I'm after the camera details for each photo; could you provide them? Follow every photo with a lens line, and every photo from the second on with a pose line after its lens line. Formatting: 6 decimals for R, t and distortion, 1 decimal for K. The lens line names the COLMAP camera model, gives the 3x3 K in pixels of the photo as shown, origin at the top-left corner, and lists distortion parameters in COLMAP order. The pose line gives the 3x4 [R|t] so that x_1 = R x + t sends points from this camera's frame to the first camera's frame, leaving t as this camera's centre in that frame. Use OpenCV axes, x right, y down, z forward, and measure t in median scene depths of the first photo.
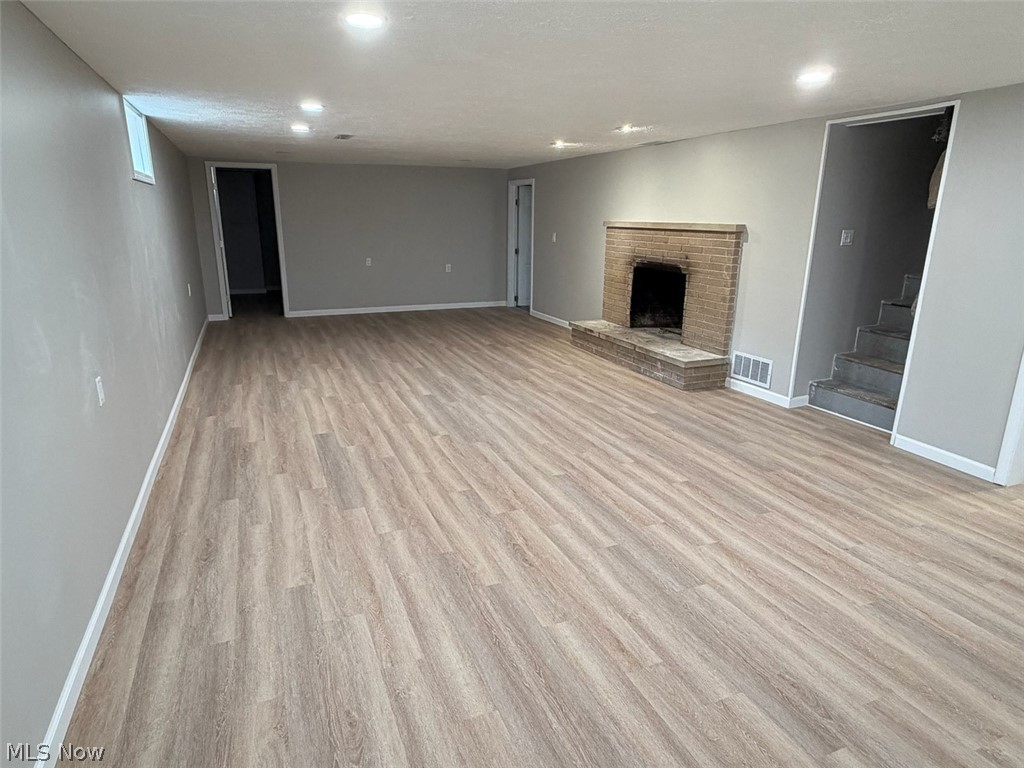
lens RADIAL K [[604.8, 0, 511.2], [0, 604.8, 385.6], [0, 0, 1]] dist [-0.000196, 0.000863]
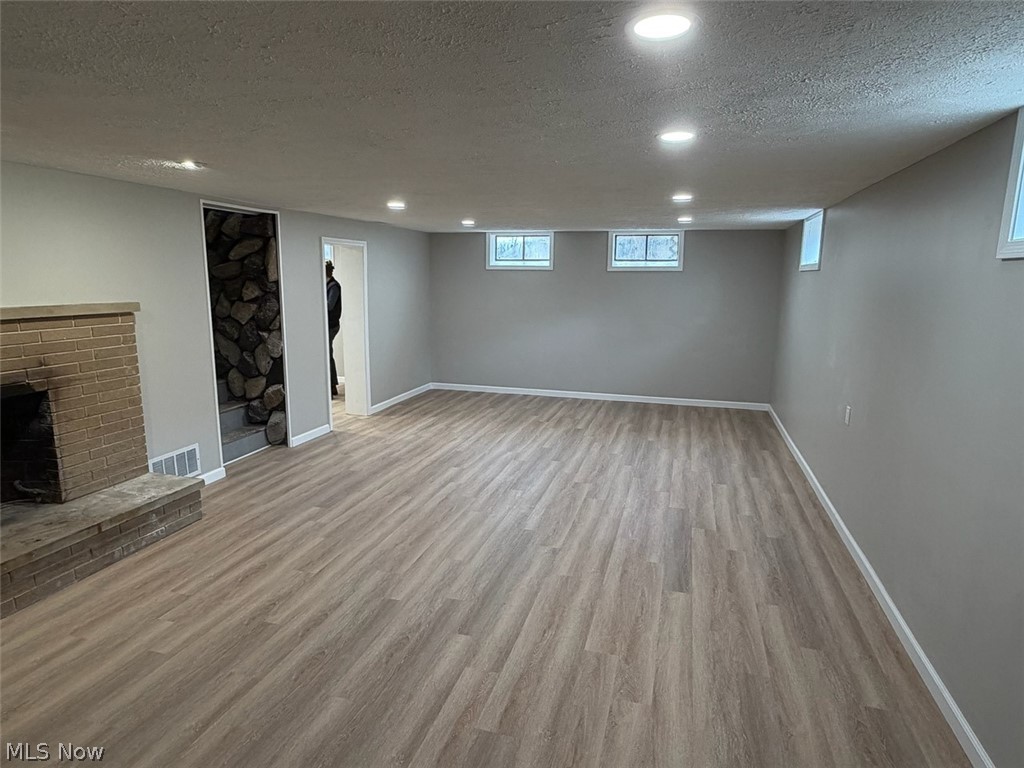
lens RADIAL K [[604.8, 0, 511.0], [0, 604.8, 383.9], [0, 0, 1]] dist [-0.000196, 0.000863]
pose [[-0.776581, -0.126840, 0.617117, -0.610244], [0.156139, 0.910217, 0.383569, -0.497166], [-0.610363, 0.394228, -0.687053, 1.621039]]
